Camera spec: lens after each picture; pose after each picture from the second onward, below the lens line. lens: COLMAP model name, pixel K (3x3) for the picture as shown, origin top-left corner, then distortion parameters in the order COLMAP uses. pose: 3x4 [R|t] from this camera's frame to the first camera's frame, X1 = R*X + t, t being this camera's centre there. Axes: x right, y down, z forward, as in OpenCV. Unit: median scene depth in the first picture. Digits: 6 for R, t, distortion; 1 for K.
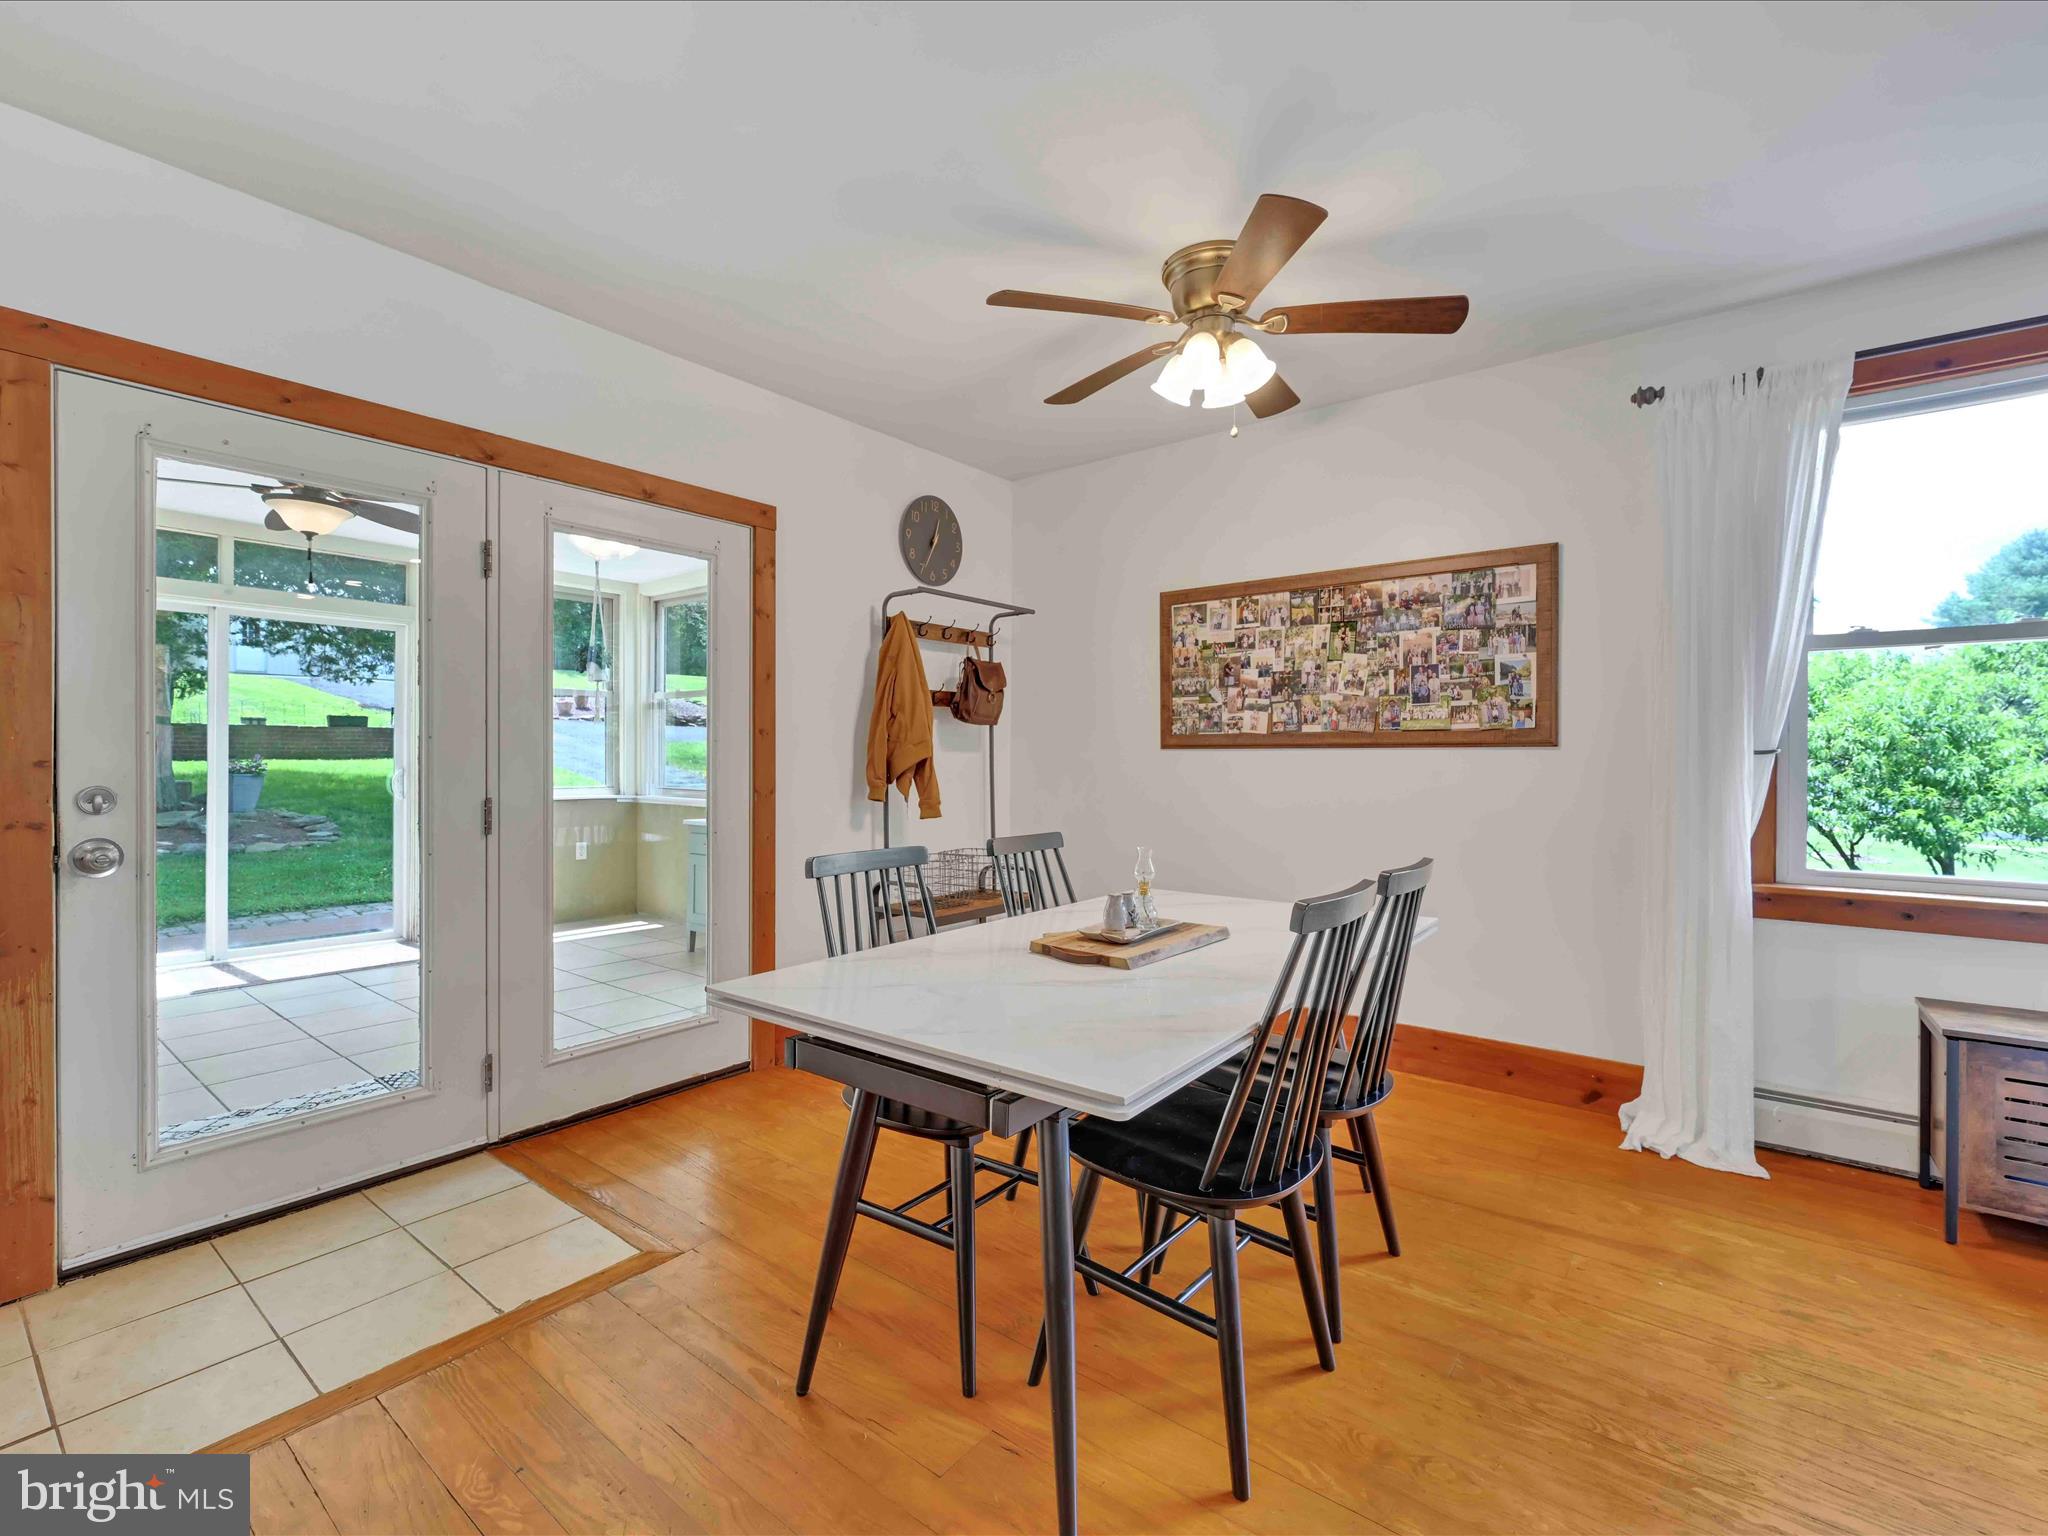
lens RADIAL K [[910.9, 0, 1013.3], [0, 910.9, 757.9], [0, 0, 1]] dist [-0.000271, -0.000310]
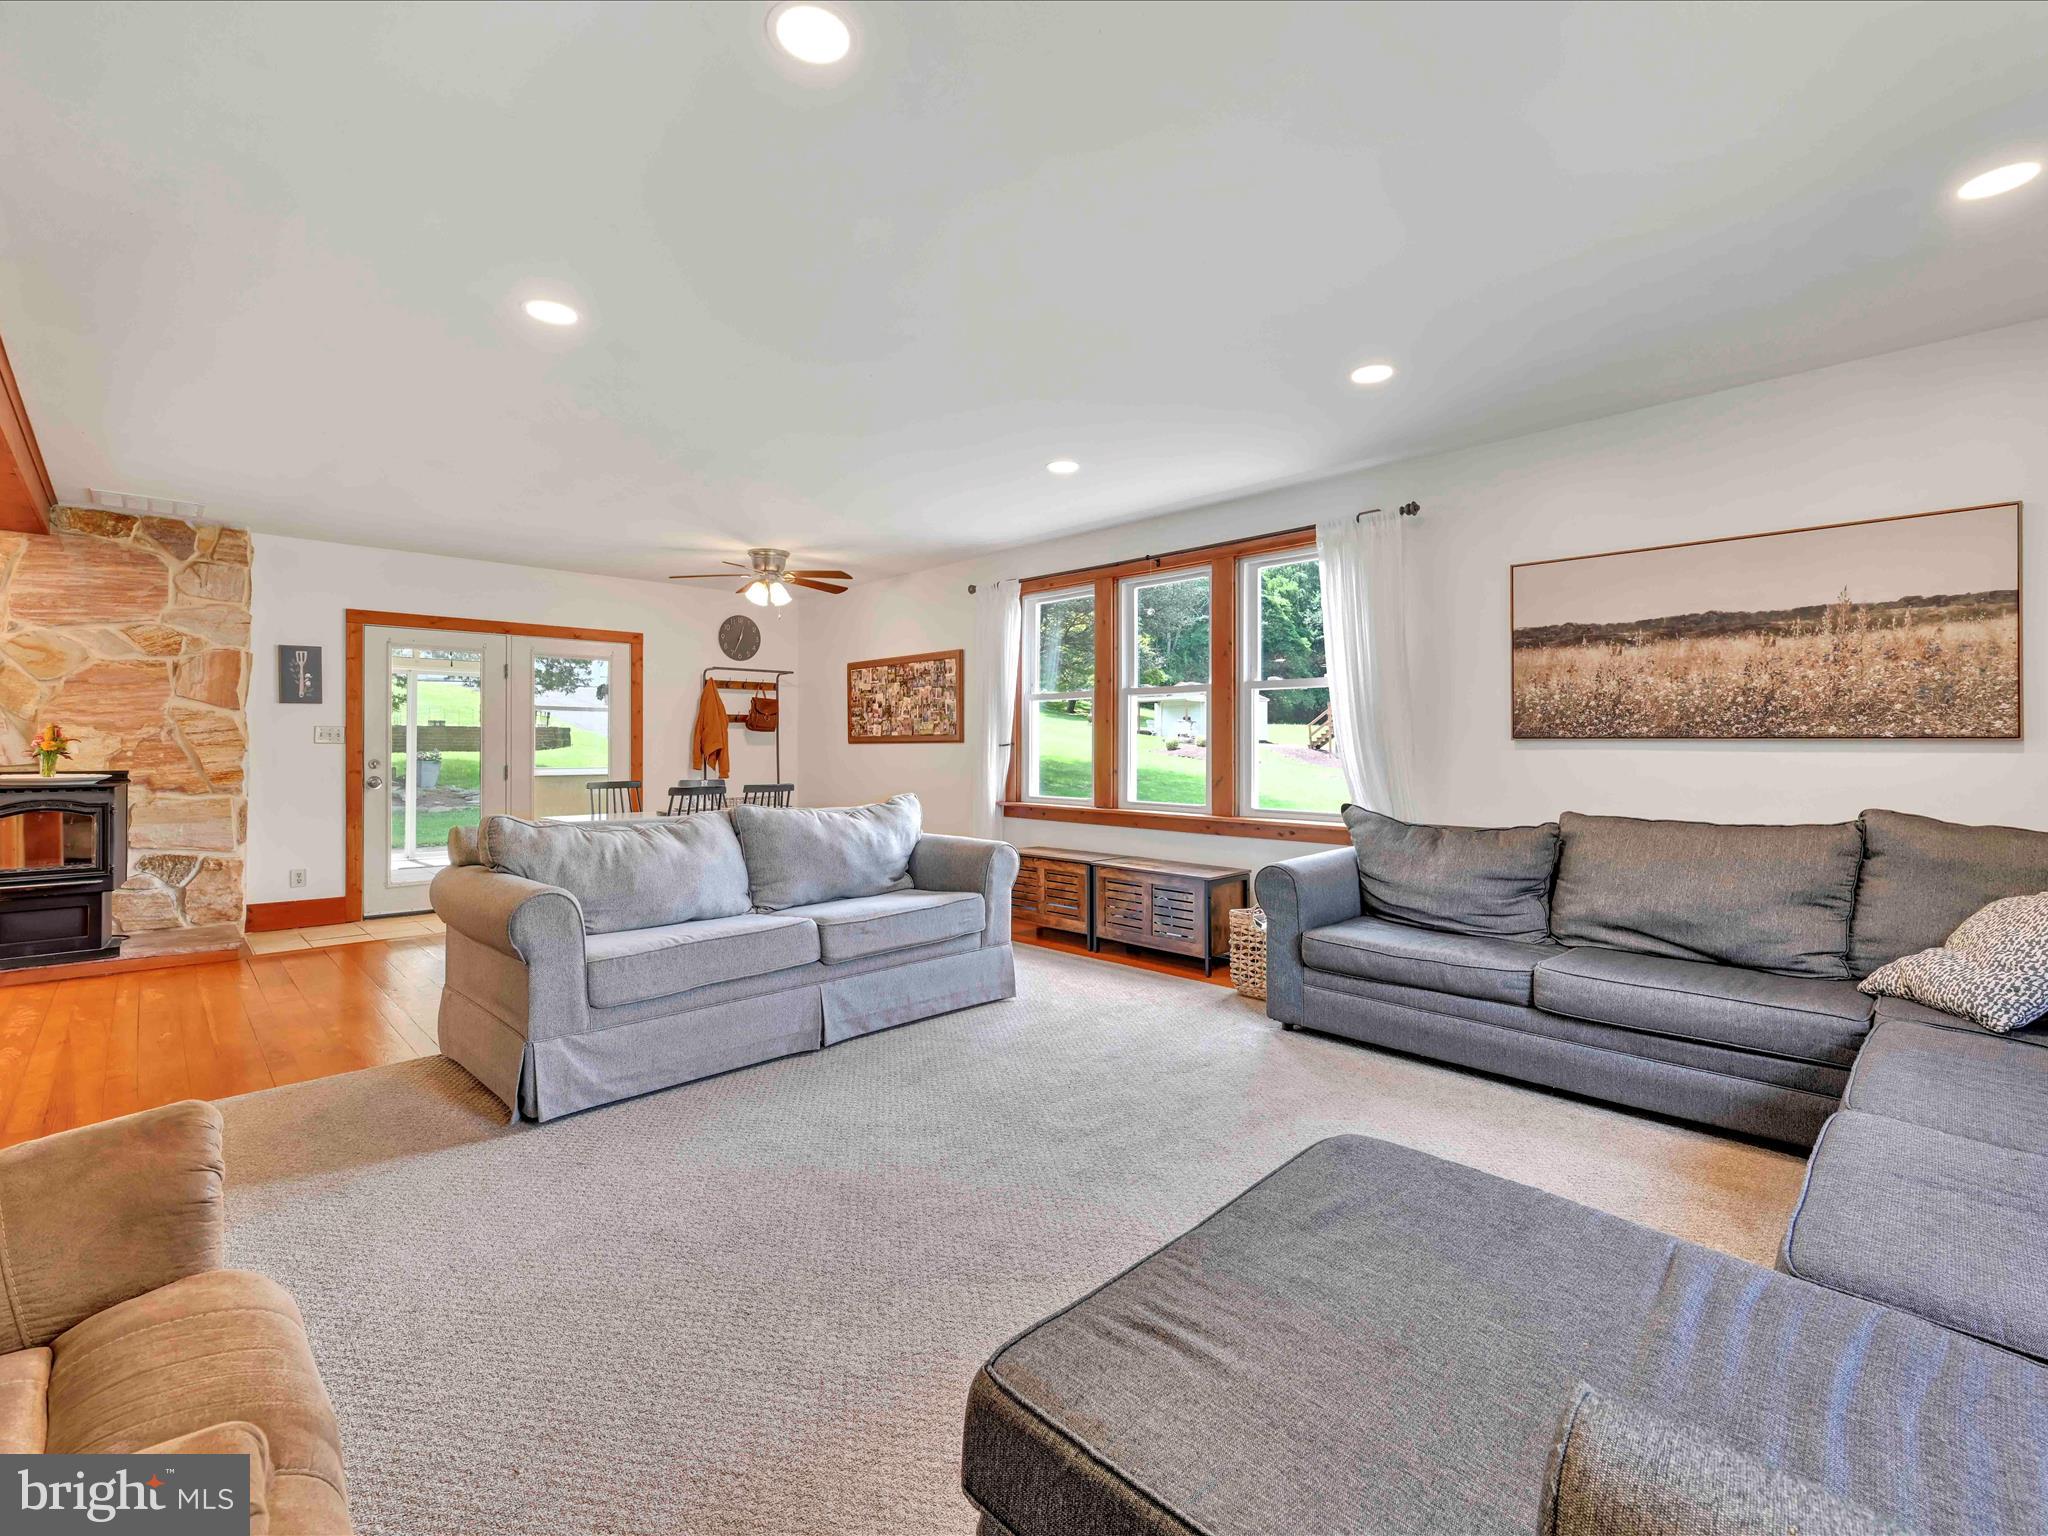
lens RADIAL K [[910.9, 0, 1004.9], [0, 910.9, 737.0], [0, 0, 1]] dist [-0.000271, -0.000310]
pose [[0.989932, -0.004709, -0.141464, 0.820921], [0.002806, 0.999903, -0.013653, 0.003497], [0.141515, 0.013118, 0.989849, -0.934496]]
